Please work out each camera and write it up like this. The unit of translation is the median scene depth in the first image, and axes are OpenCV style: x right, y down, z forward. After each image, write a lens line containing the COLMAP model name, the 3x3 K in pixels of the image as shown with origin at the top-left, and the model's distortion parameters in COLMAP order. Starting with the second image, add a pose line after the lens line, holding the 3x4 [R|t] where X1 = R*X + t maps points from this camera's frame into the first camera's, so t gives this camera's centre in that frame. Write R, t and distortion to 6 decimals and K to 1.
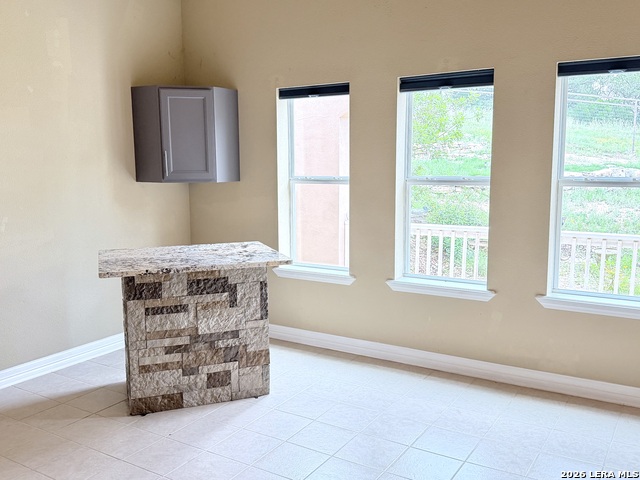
lens RADIAL K [[577.6, 0, 320.0], [0, 577.6, 240.0], [0, 0, 1]] dist [-0.001183, 0.000215]
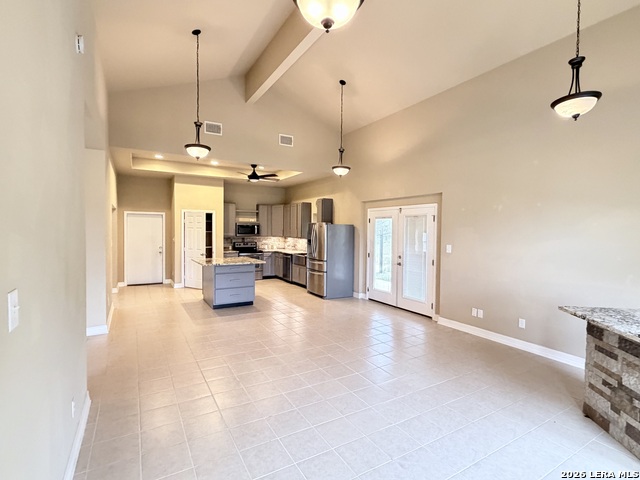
lens RADIAL K [[318.2, 0, 320.0], [0, 318.2, 240.0], [0, 0, 1]] dist [0.001597, 0.000027]
pose [[-0.462440, 0.036221, -0.885910, 0.670482], [-0.125724, 0.986391, 0.105957, -0.127572], [0.877692, 0.160379, -0.451593, 0.690096]]
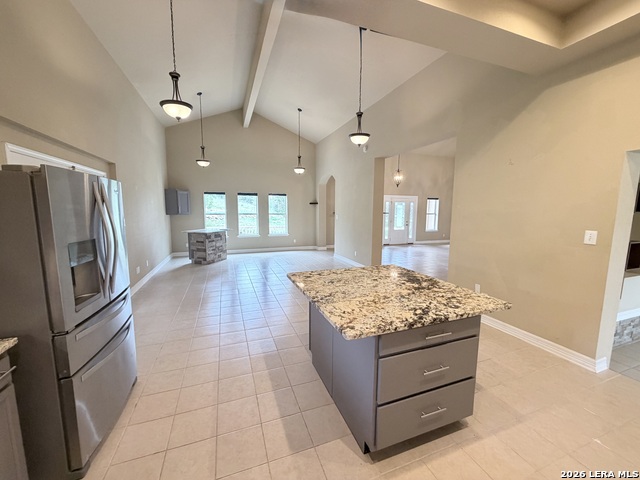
lens RADIAL K [[257.0, 0, 320.0], [0, 257.0, 240.0], [0, 0, 1]] dist [-0.000910, 0.000162]
pose [[0.605080, -0.087801, 0.791308, -1.339193], [0.103803, 0.994117, 0.030930, 0.133322], [-0.789368, 0.063425, 0.610635, -0.933217]]
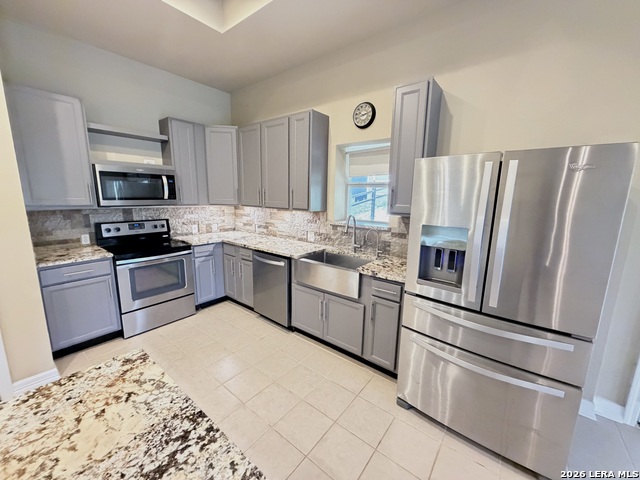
lens RADIAL K [[257.0, 0, 320.0], [0, 257.0, 240.0], [0, 0, 1]] dist [-0.000910, 0.000162]
pose [[-0.107835, 0.184923, -0.976819, -0.834458], [-0.154361, 0.967518, 0.200203, 0.081460], [0.982112, 0.172372, -0.075787, -0.557667]]
